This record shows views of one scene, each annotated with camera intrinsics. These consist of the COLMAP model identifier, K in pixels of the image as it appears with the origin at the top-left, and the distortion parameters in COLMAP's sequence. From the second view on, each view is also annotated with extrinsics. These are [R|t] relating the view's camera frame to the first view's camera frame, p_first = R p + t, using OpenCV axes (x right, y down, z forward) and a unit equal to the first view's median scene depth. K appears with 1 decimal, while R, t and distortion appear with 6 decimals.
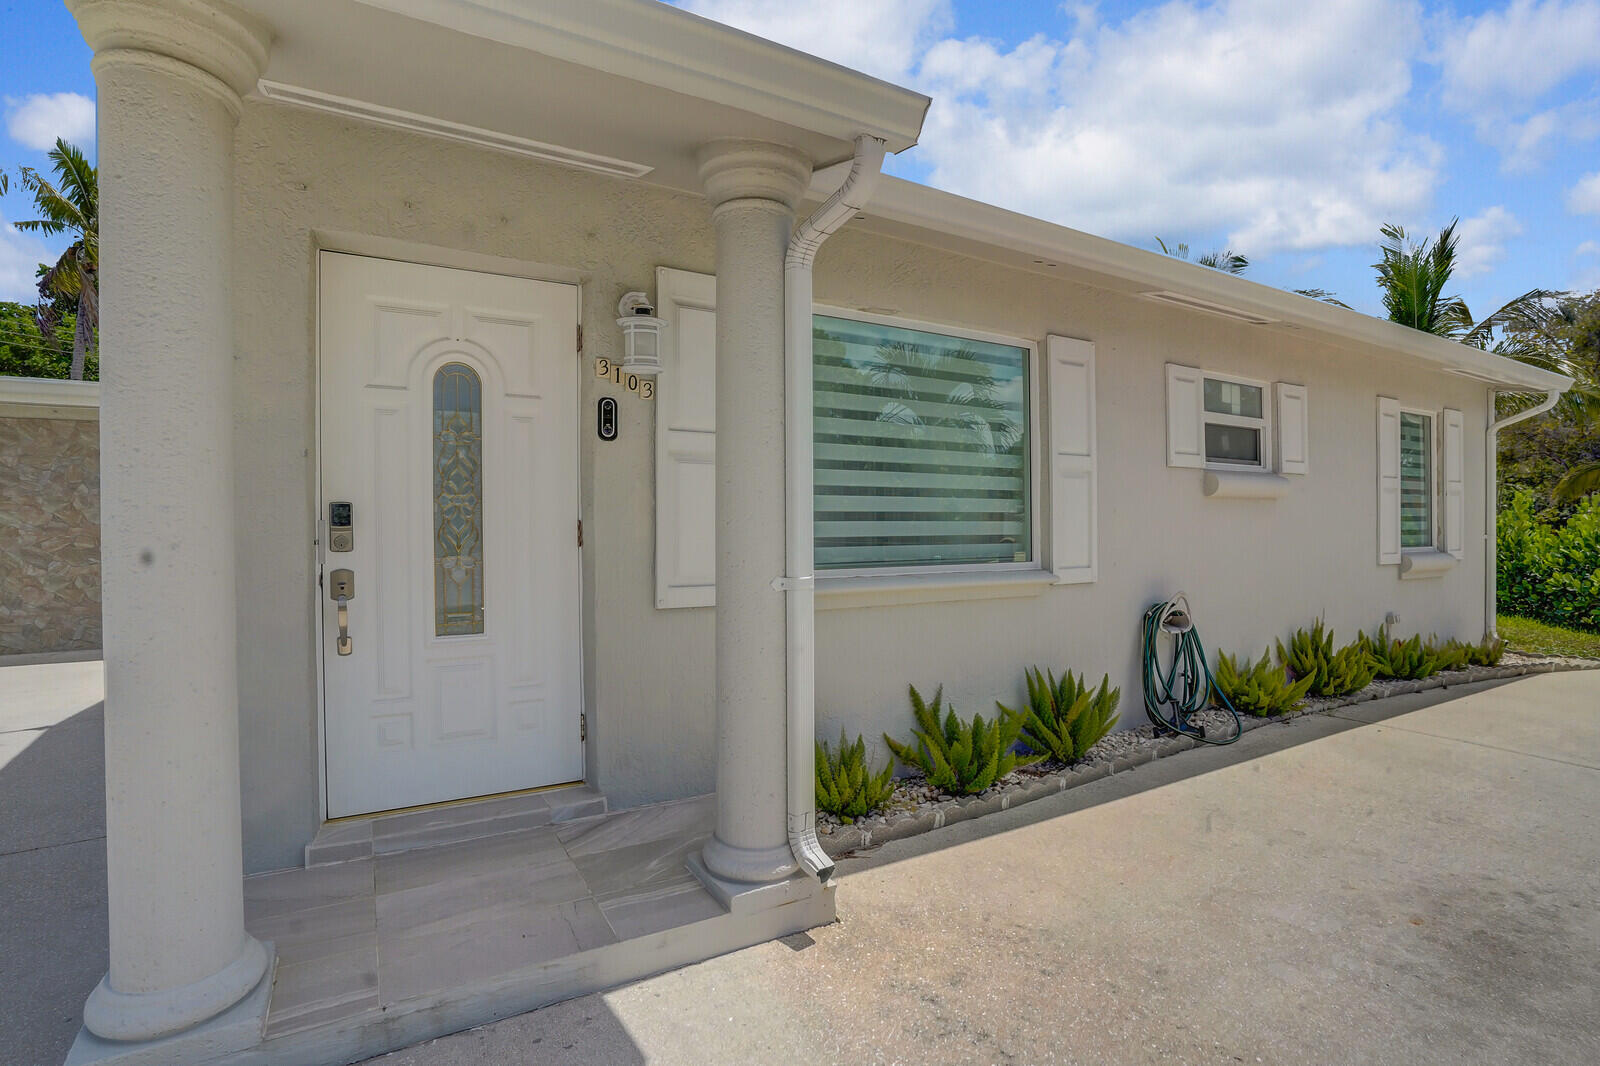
lens RADIAL K [[750.7, 0, 807.7], [0, 750.7, 531.8], [0, 0, 1]] dist [-0.014469, 0.002192]
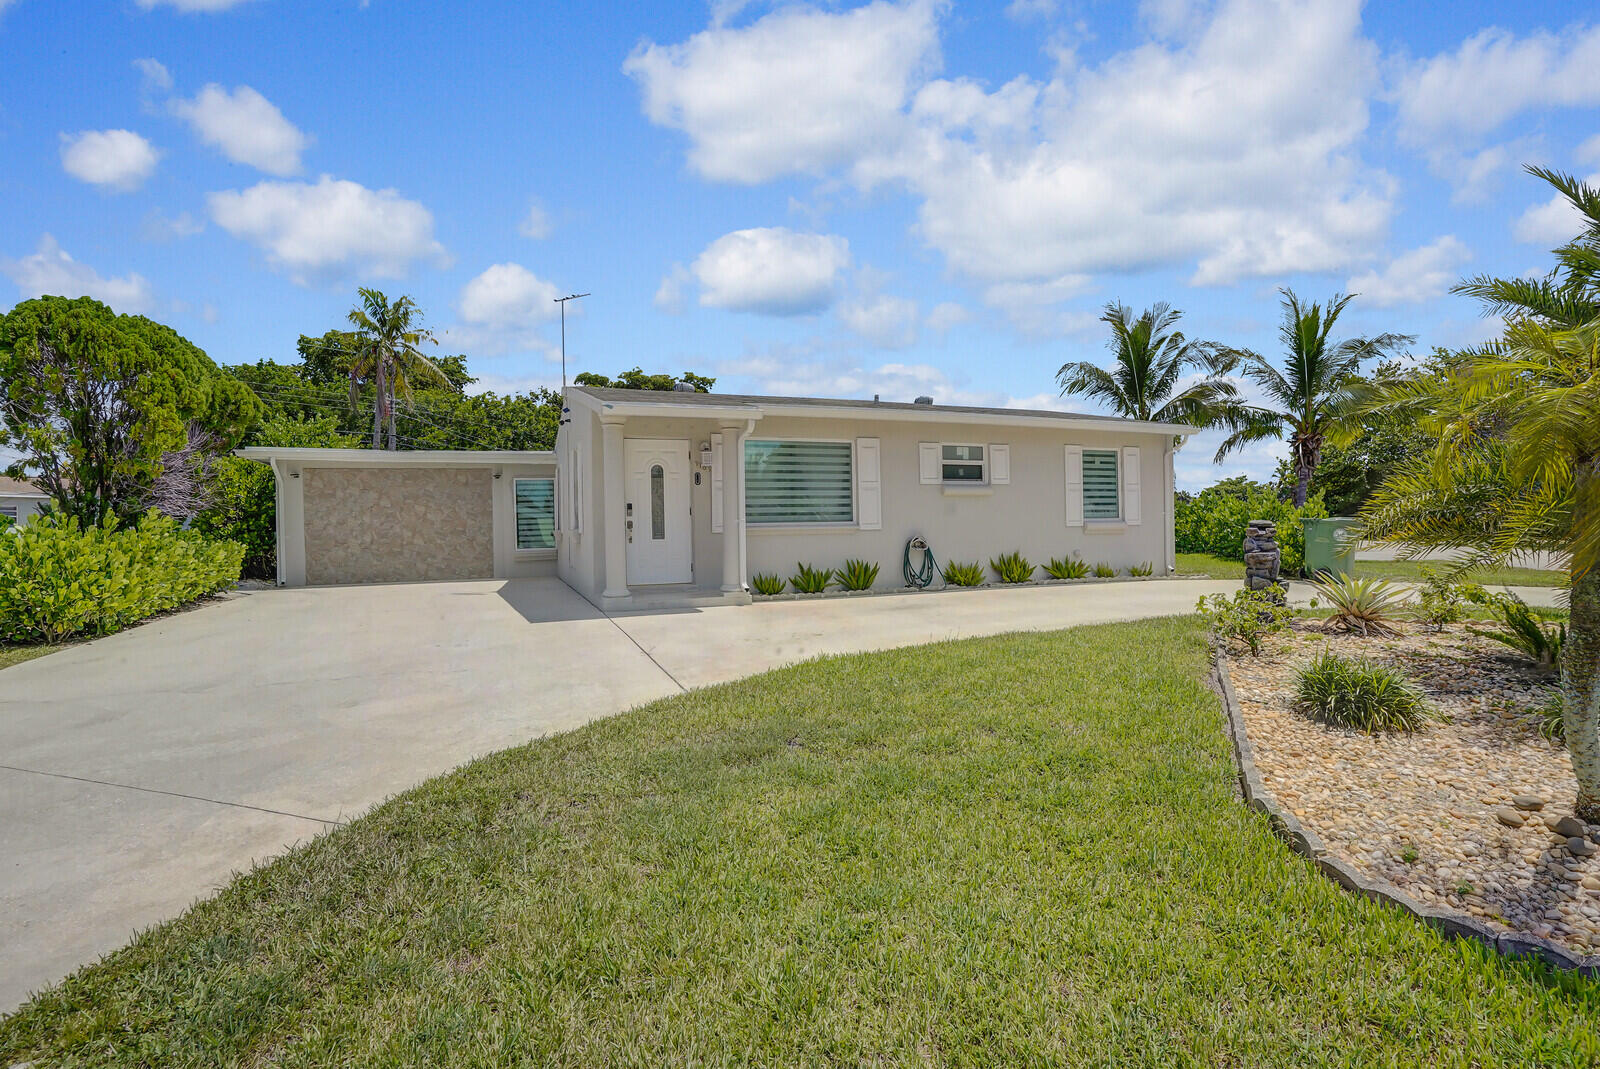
lens RADIAL K [[750.7, 0, 795.3], [0, 750.7, 530.6], [0, 0, 1]] dist [-0.014469, 0.002192]
pose [[0.986894, -0.013191, -0.160828, 0.471621], [0.012789, 0.999912, -0.003533, 0.070257], [0.160860, 0.001430, 0.986976, -1.514374]]
